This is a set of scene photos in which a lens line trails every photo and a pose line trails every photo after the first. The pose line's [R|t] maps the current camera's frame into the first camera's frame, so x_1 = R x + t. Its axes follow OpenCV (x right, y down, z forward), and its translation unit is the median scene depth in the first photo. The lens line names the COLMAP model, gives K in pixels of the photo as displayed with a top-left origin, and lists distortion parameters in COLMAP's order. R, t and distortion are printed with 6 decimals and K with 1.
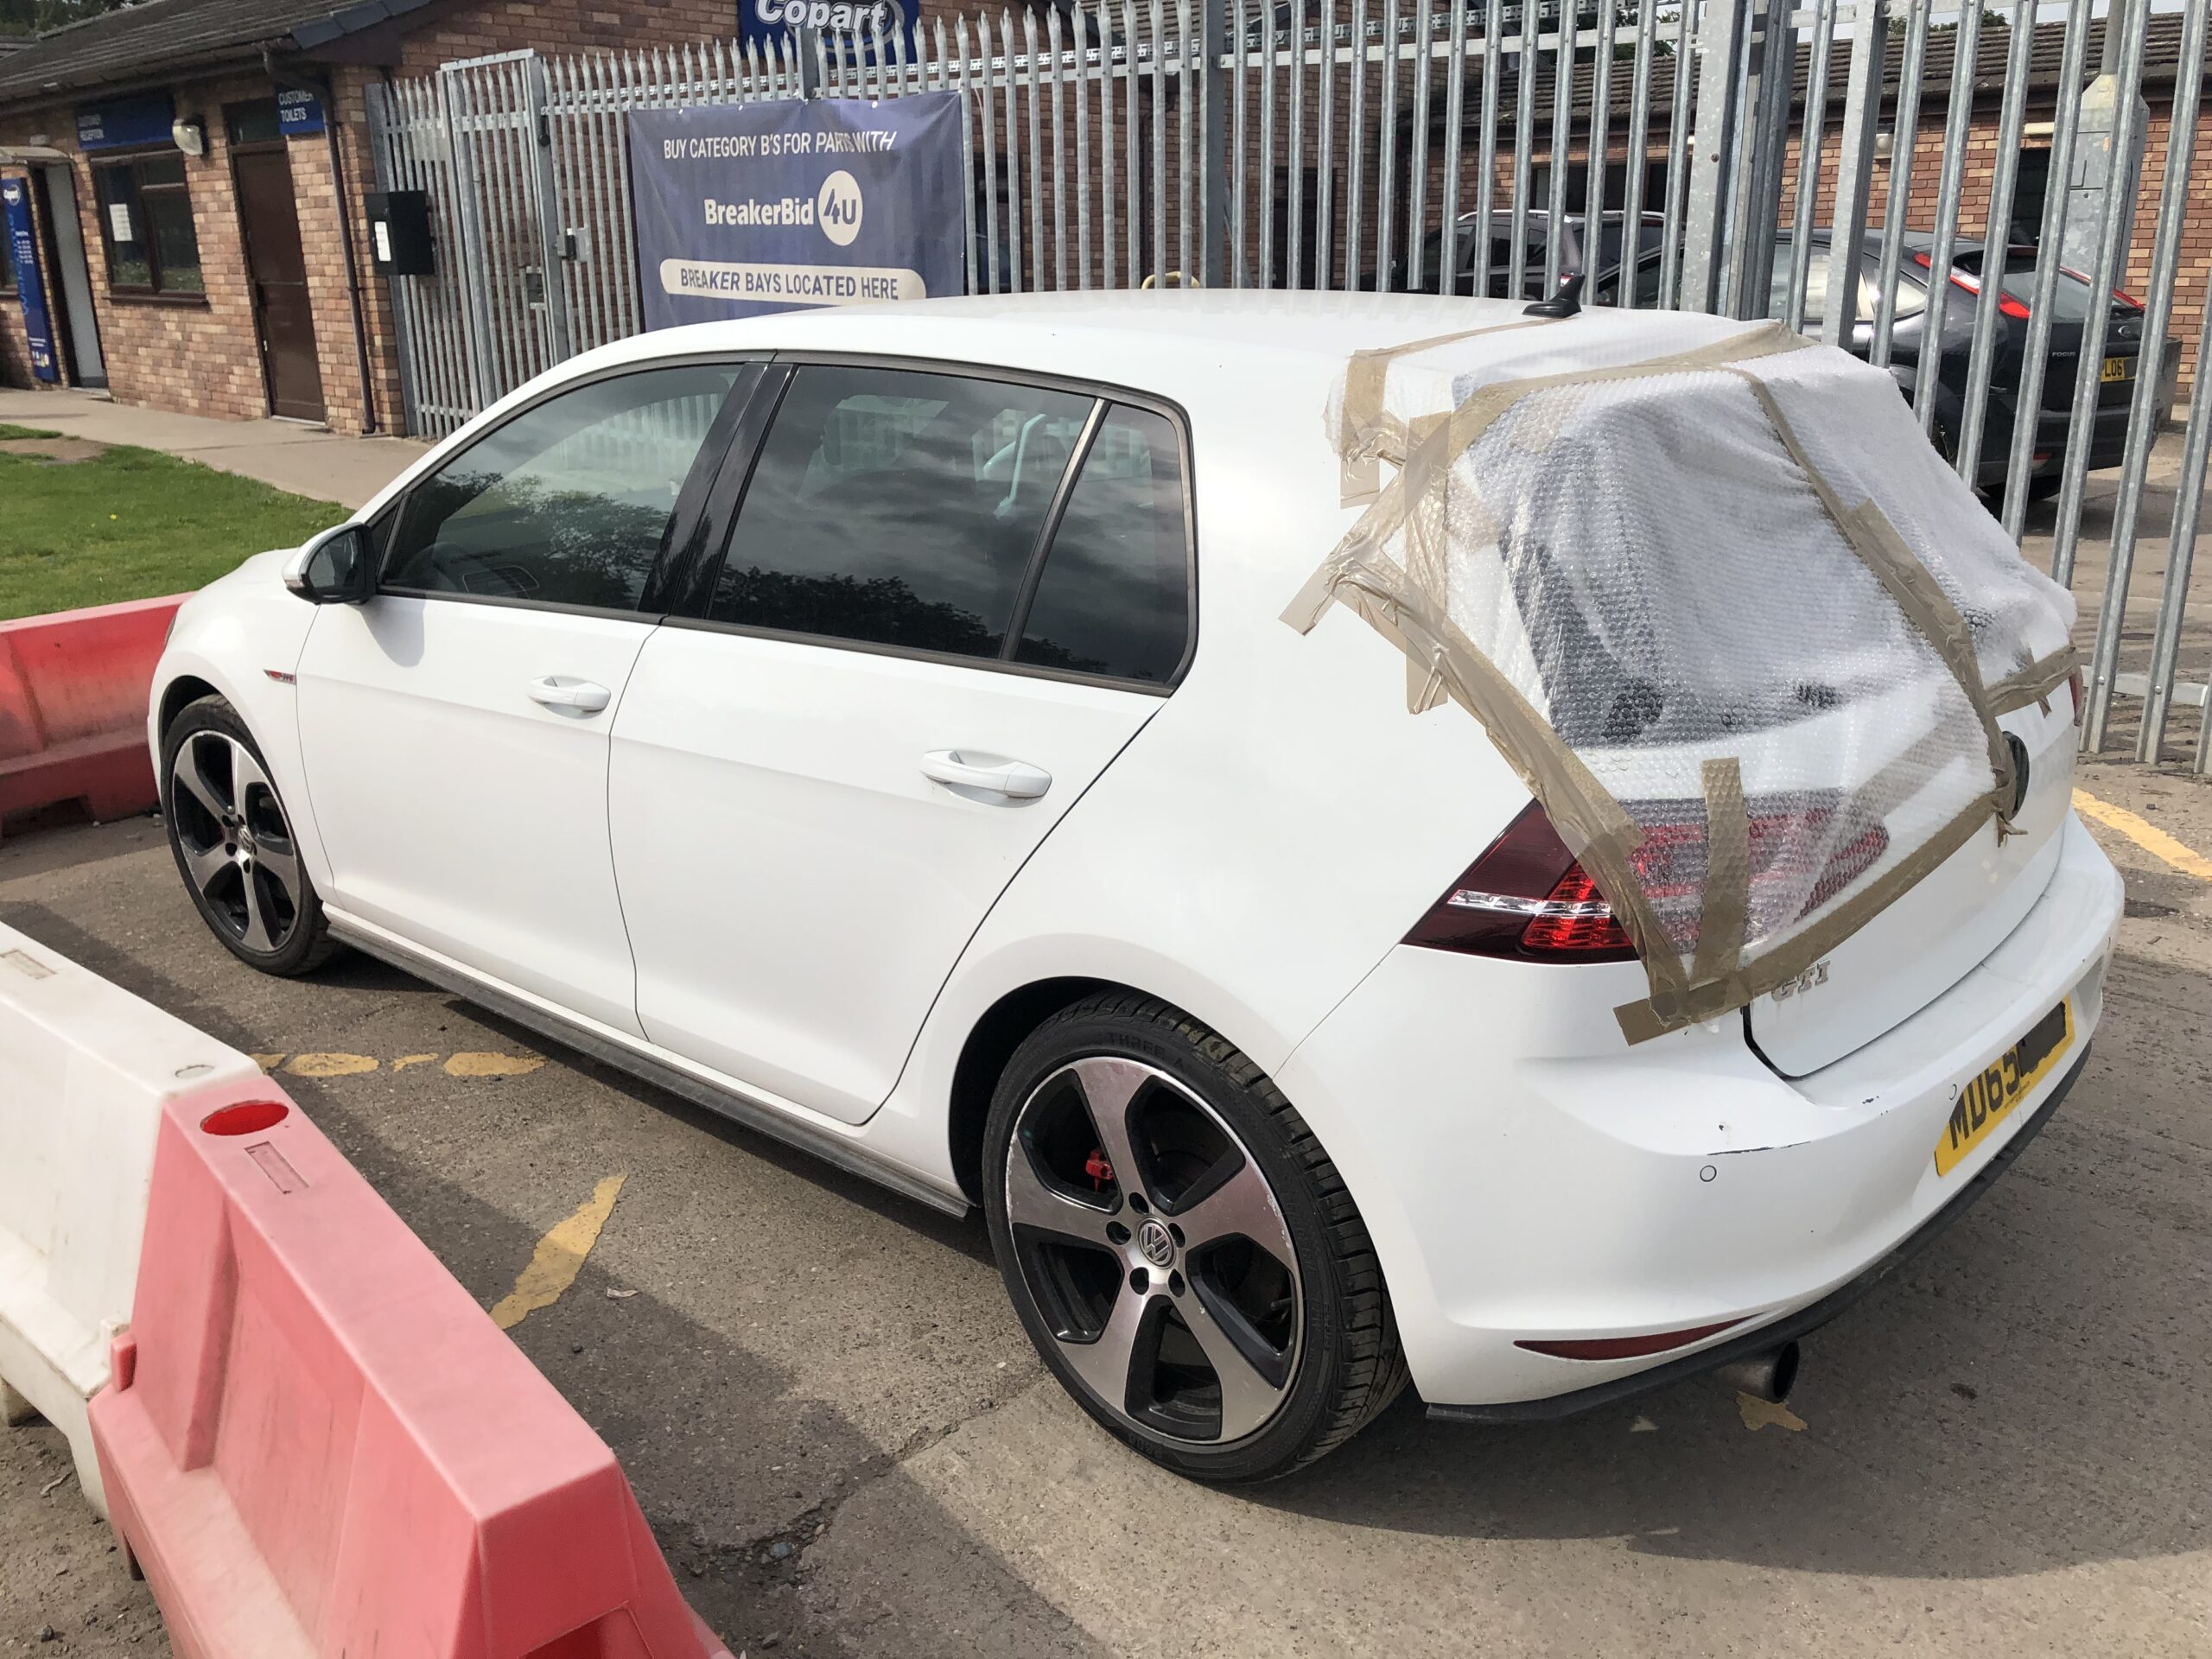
lens RADIAL K [[1860.5, 0, 1112.8], [0, 1860.5, 826.9], [0, 0, 1]] dist [0.017444, -0.000716]
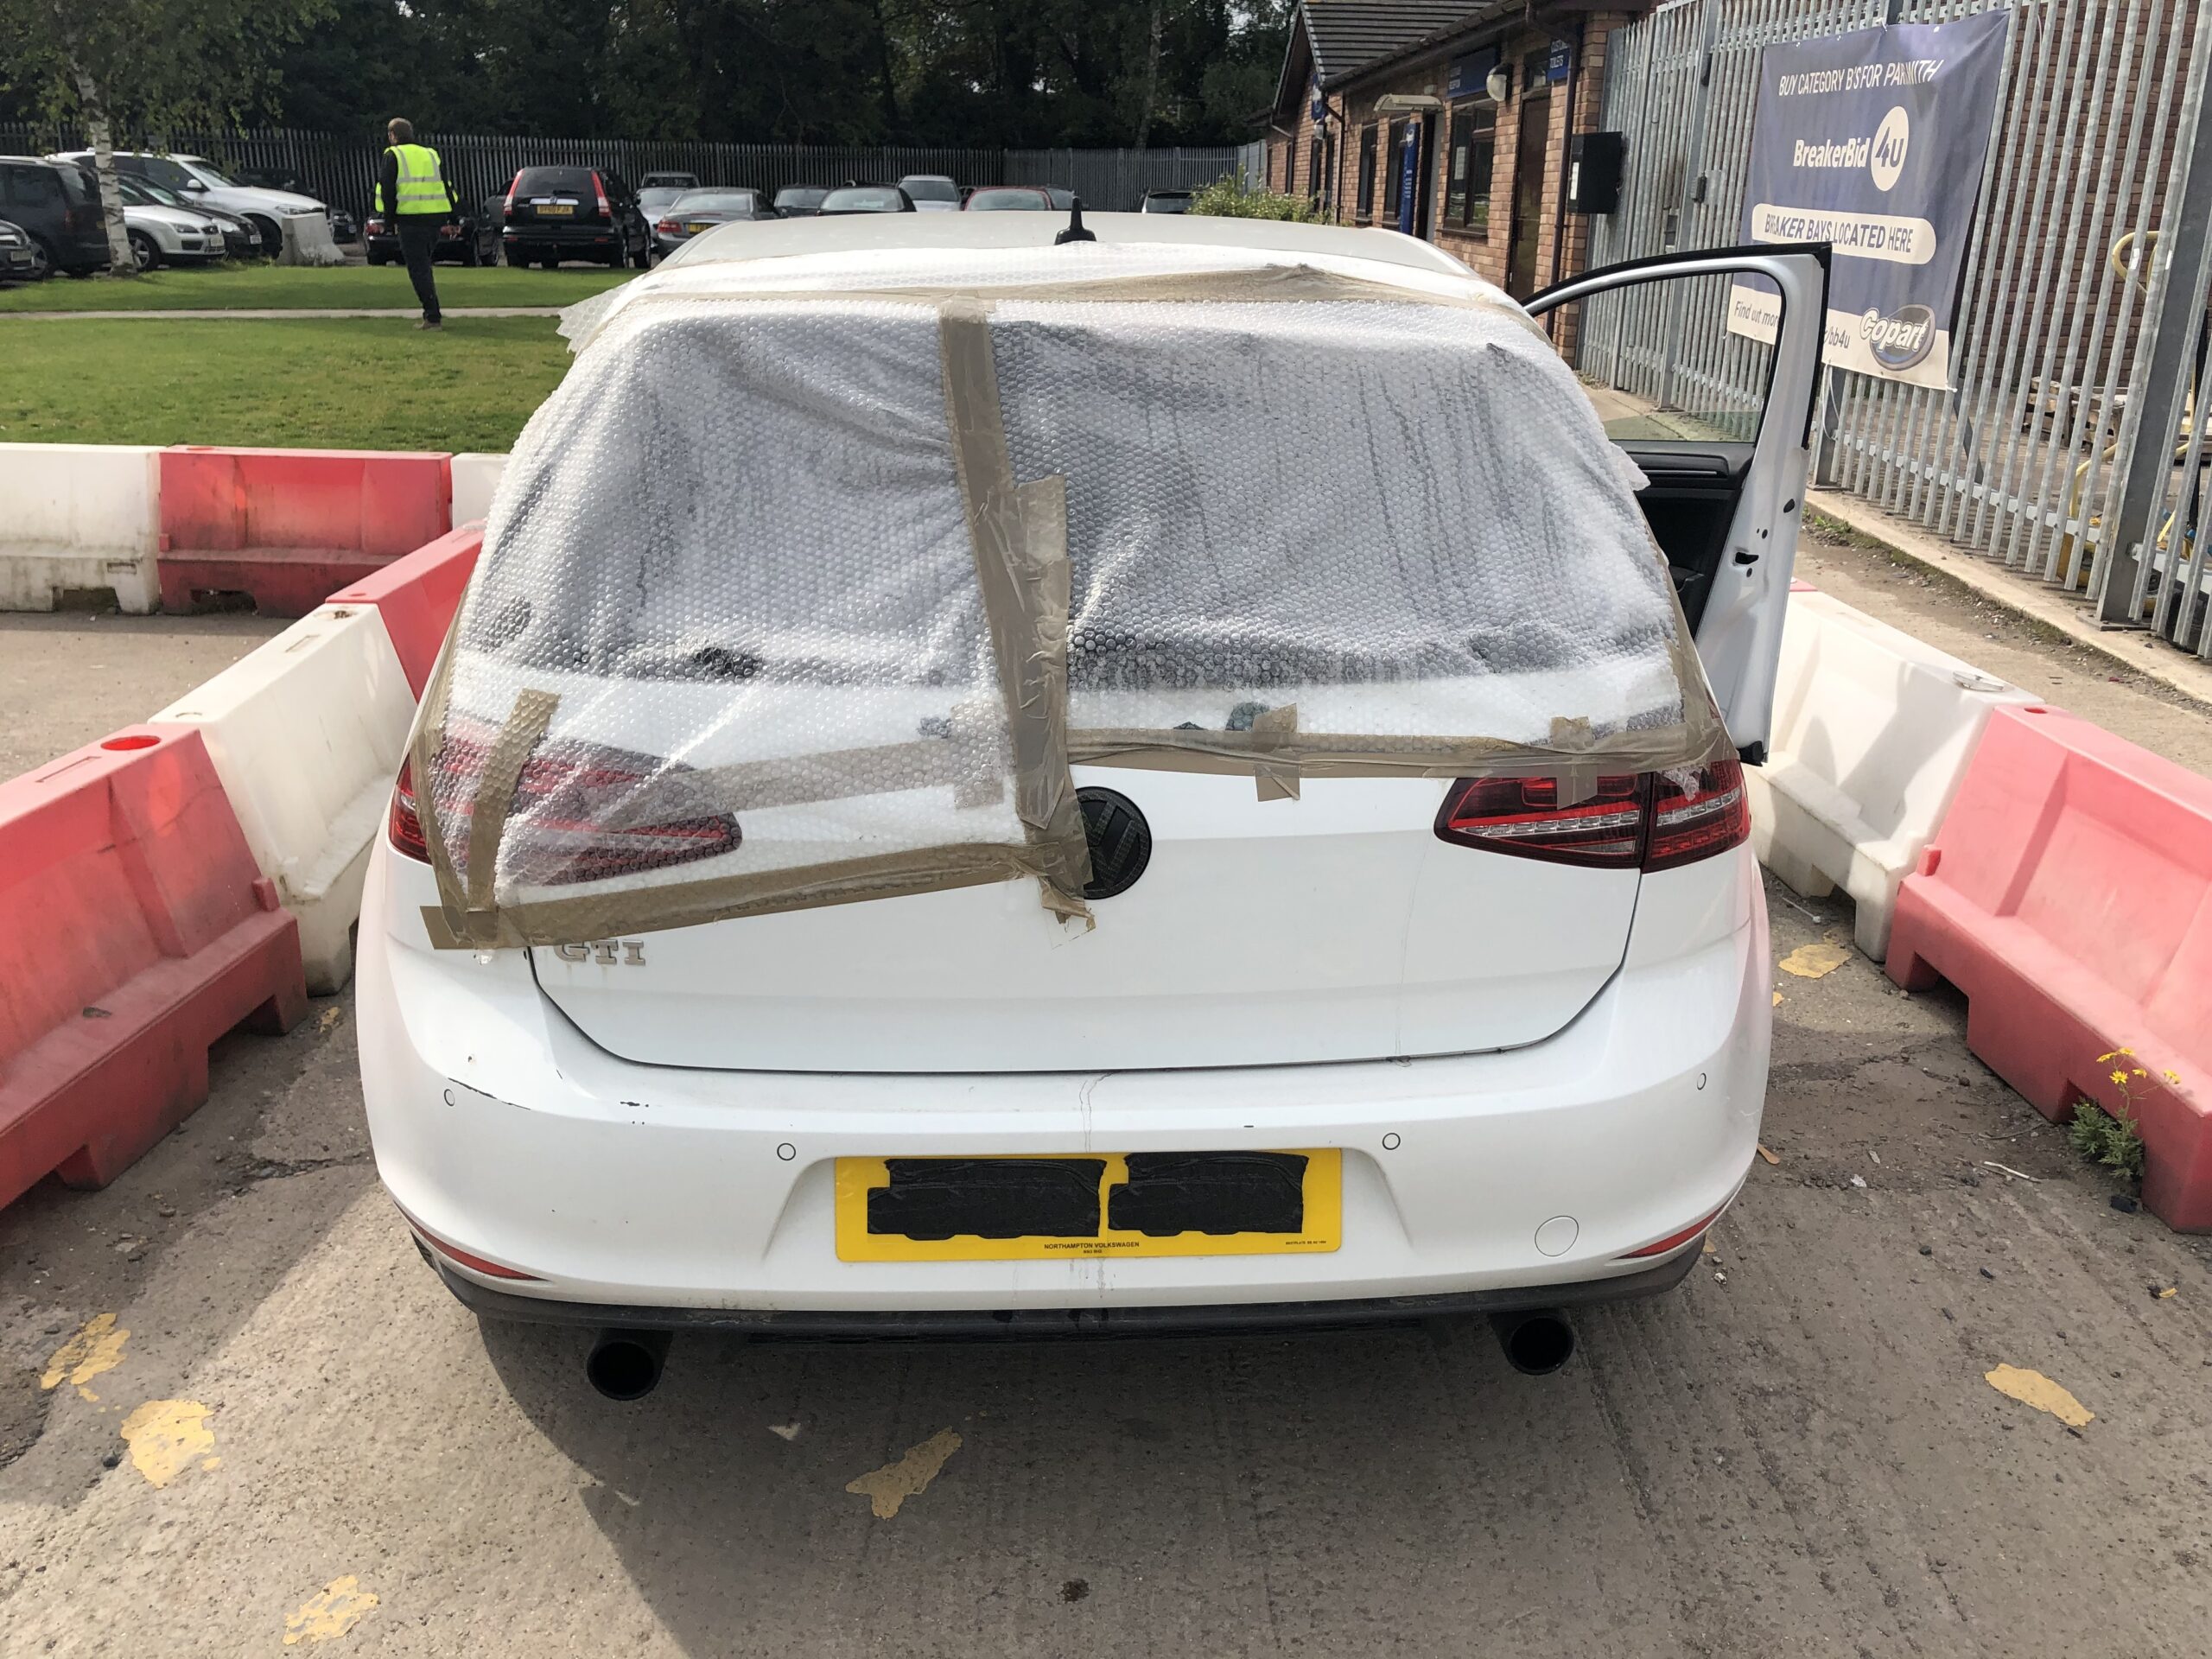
lens RADIAL K [[1855.8, 0, 1096.3], [0, 1855.8, 804.3], [0, 0, 1]] dist [0.001479, 0.032118]
pose [[0.702914, 0.246409, -0.667229, 0.256521], [-0.236437, 0.965677, 0.107545, -0.032759], [0.670828, 0.082163, 0.737048, 0.107292]]
